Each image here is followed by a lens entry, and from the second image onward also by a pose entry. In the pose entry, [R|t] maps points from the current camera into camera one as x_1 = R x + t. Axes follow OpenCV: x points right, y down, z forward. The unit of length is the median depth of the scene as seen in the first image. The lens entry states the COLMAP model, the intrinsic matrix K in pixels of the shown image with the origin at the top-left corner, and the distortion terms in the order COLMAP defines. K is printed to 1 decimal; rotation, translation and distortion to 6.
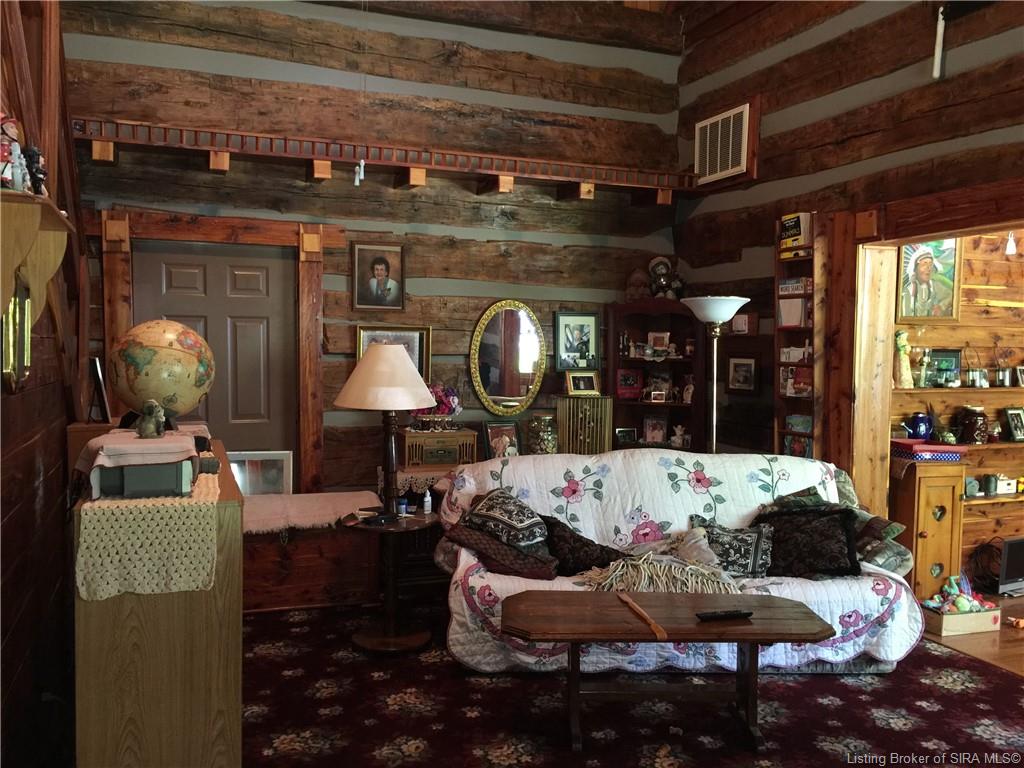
lens RADIAL K [[869.8, 0, 513.0], [0, 869.8, 386.1], [0, 0, 1]] dist [0.063812, -0.085777]
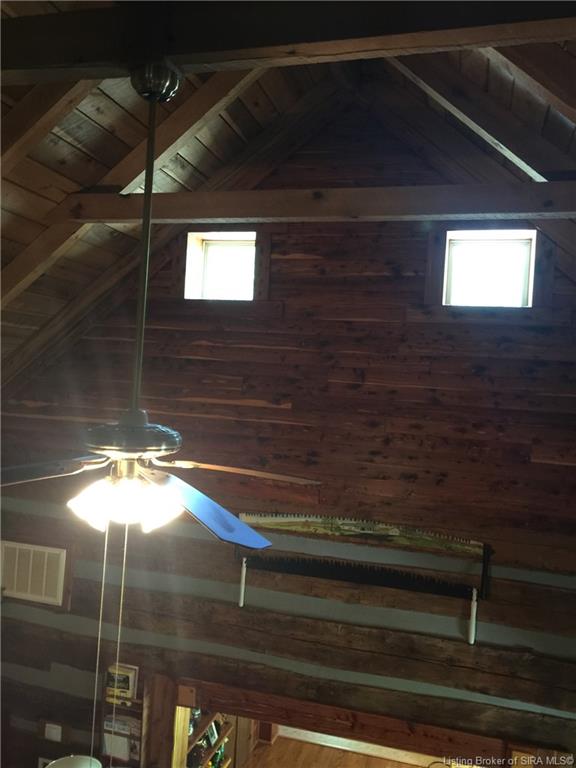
lens RADIAL K [[652.4, 0, 286.2], [0, 652.4, 381.1], [0, 0, 1]] dist [0.063812, -0.085777]
pose [[0.599532, 0.034189, 0.799620, -0.325425], [-0.014097, 0.999383, -0.032160, -0.599005], [-0.800227, 0.008008, 0.599644, 0.227632]]
